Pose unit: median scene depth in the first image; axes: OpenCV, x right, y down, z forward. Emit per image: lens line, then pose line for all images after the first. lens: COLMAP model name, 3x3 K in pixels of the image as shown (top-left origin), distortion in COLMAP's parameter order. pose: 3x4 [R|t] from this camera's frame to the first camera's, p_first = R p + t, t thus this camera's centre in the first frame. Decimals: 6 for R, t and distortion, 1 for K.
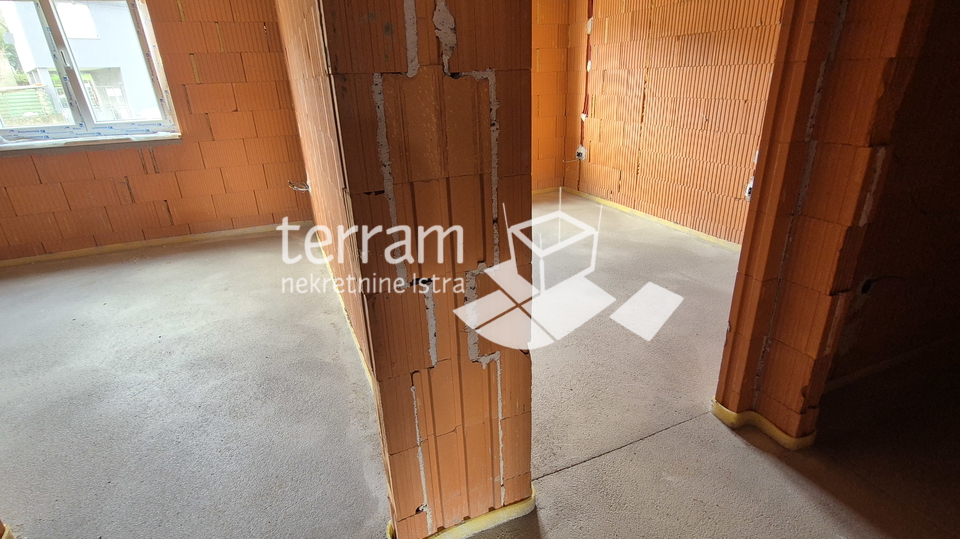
lens RADIAL K [[473.6, 0, 485.3], [0, 473.6, 266.0], [0, 0, 1]] dist [0.000733, 0.000024]
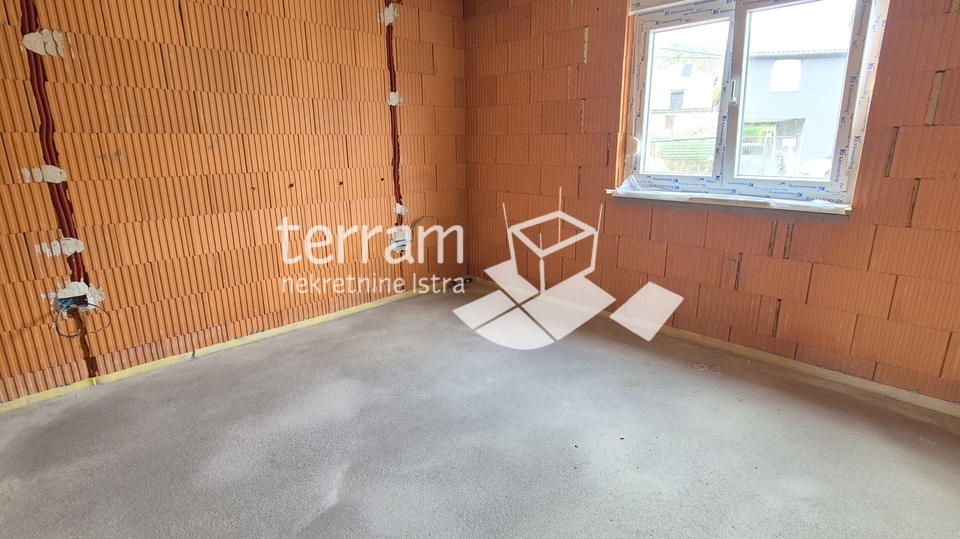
lens RADIAL K [[473.6, 0, 485.3], [0, 473.6, 266.0], [0, 0, 1]] dist [0.000733, 0.000024]
pose [[0.369151, 0.264174, -0.891033, -0.272595], [-0.351287, 0.927285, 0.129386, -0.130906], [0.860422, 0.265245, 0.435109, 0.379692]]
